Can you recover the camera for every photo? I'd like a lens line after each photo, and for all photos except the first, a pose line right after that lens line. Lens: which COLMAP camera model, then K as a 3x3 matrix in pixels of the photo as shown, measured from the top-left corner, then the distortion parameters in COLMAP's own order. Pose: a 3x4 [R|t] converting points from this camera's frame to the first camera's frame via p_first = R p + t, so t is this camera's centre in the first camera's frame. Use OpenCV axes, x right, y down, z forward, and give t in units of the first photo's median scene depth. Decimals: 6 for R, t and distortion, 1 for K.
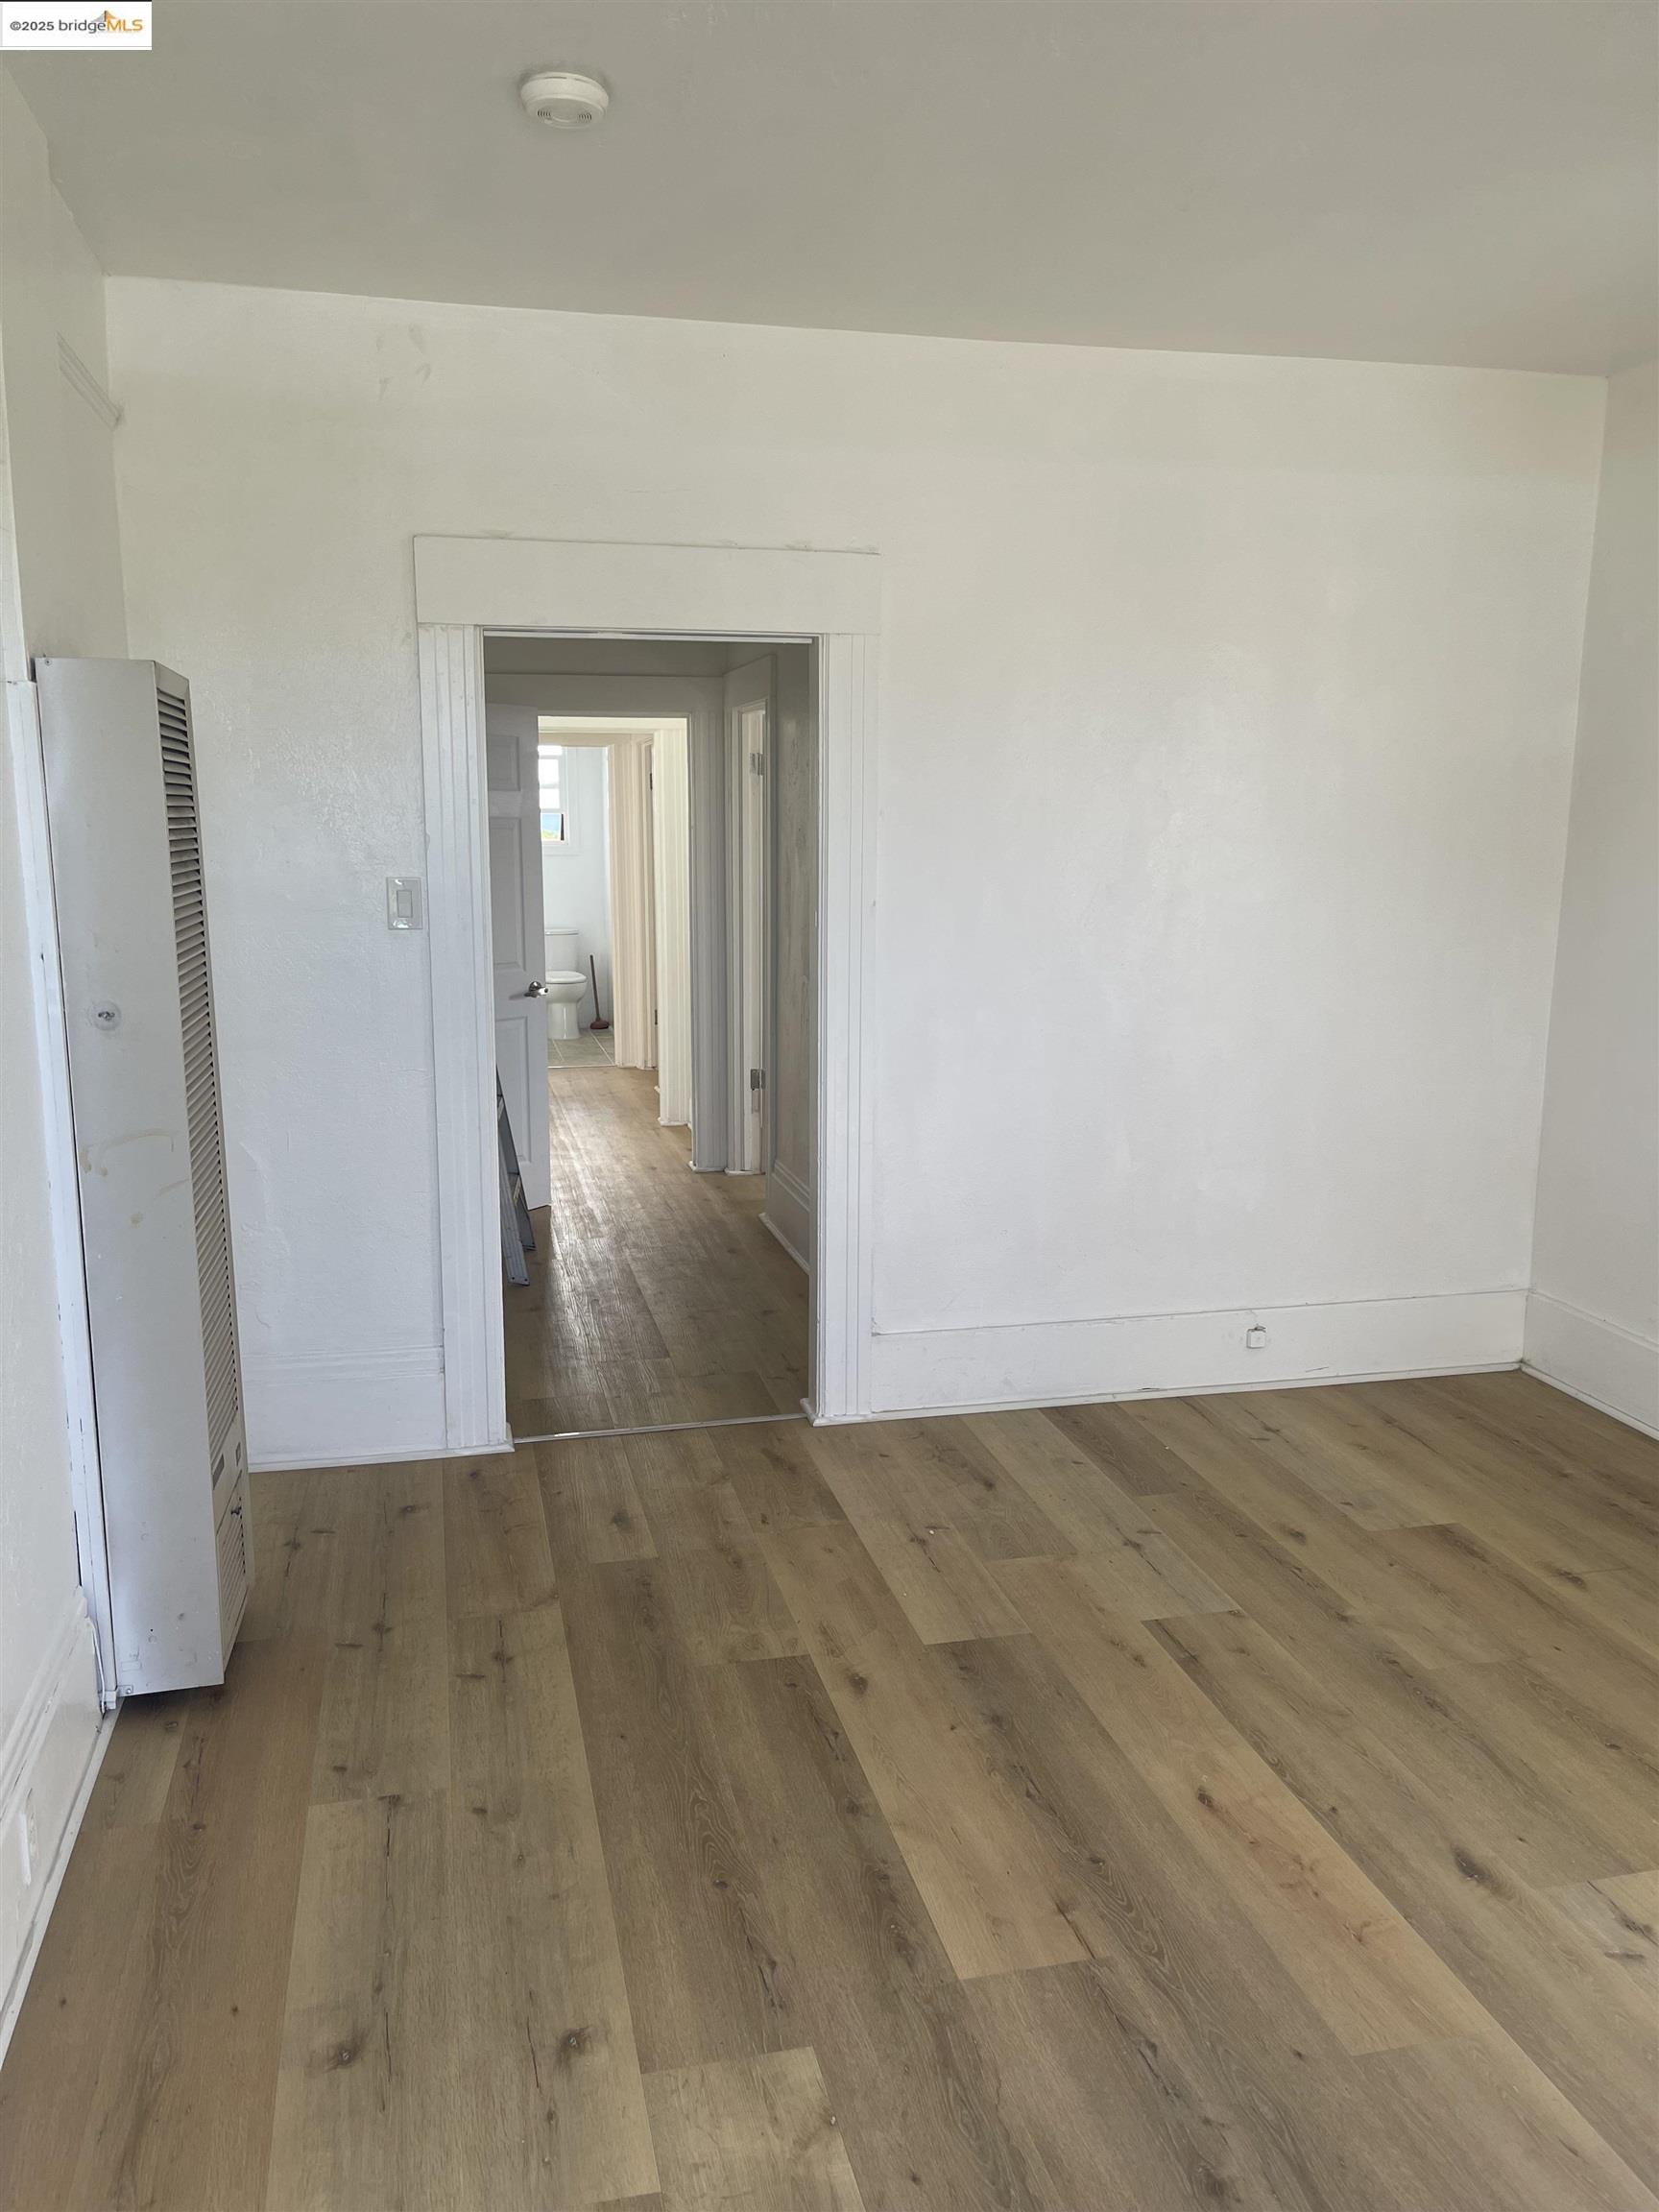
lens RADIAL K [[1670.8, 0, 831.3], [0, 1670.8, 1122.3], [0, 0, 1]] dist [0.062092, -0.084120]
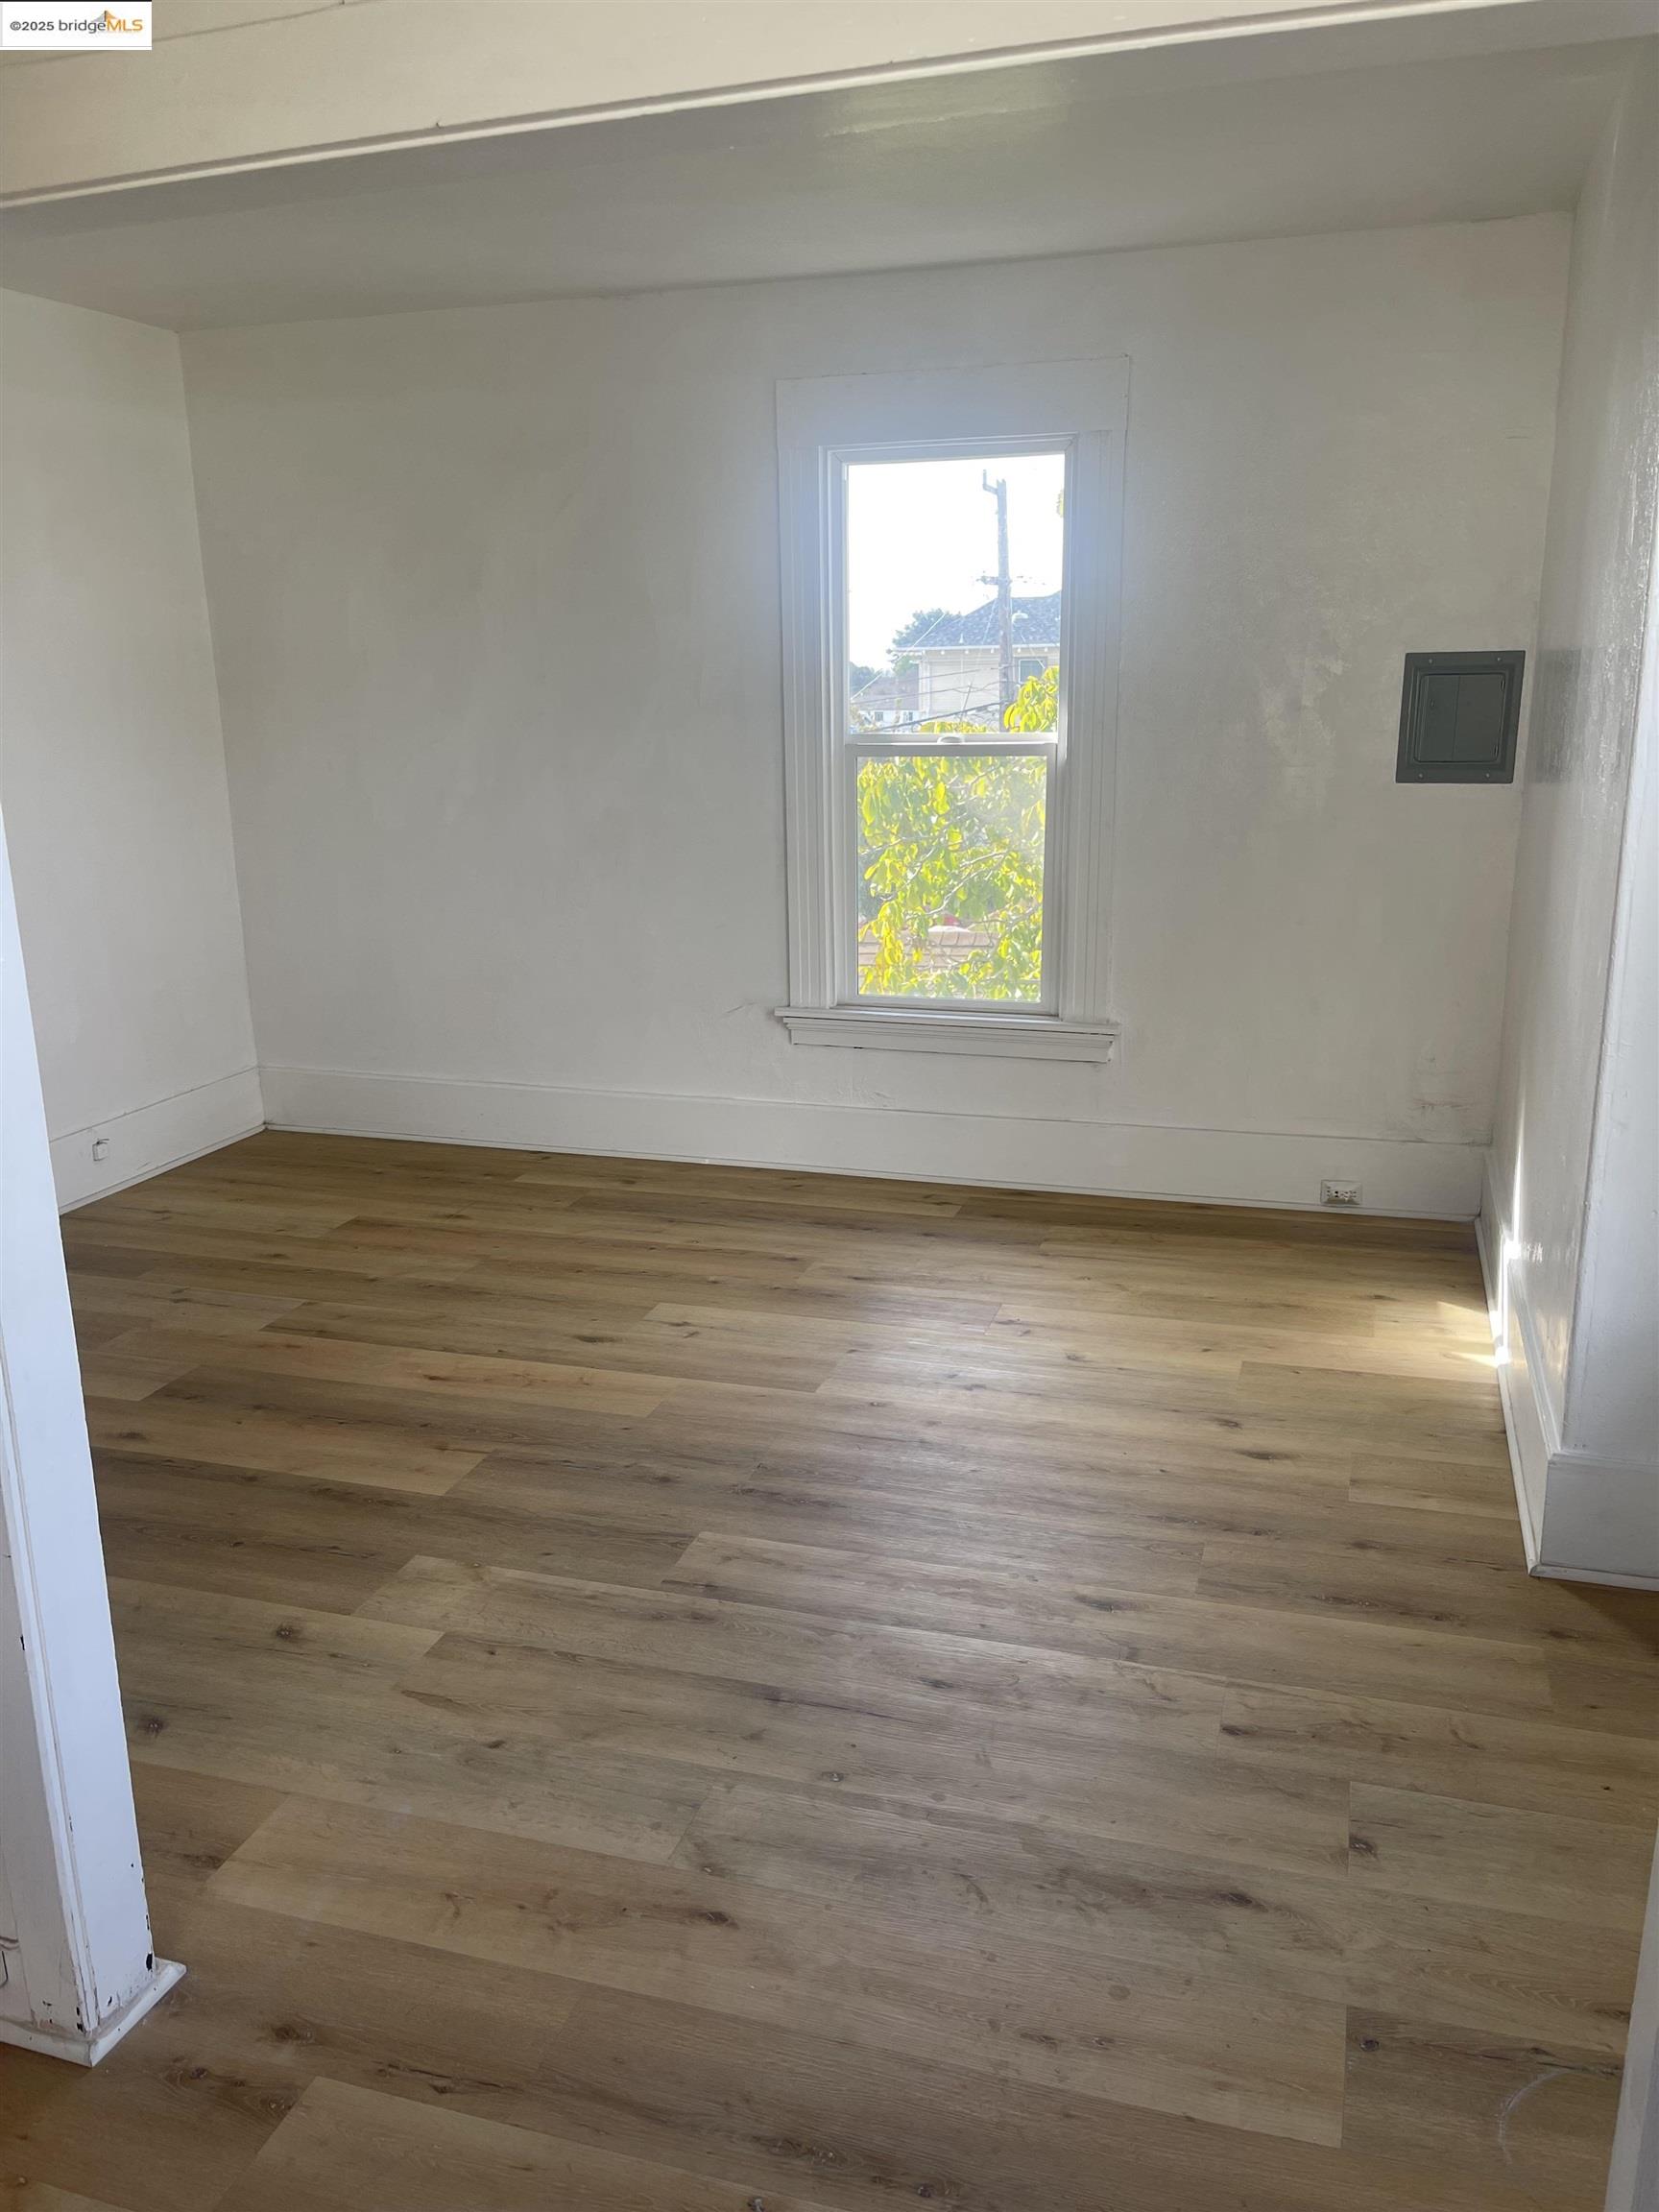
lens RADIAL K [[1670.8, 0, 824.5], [0, 1670.8, 1114.3], [0, 0, 1]] dist [0.062092, -0.084120]
pose [[0.516306, -0.228316, 0.825409, -0.681890], [0.171445, 0.971853, 0.161582, 0.003783], [-0.839067, 0.058087, 0.540918, -0.071702]]
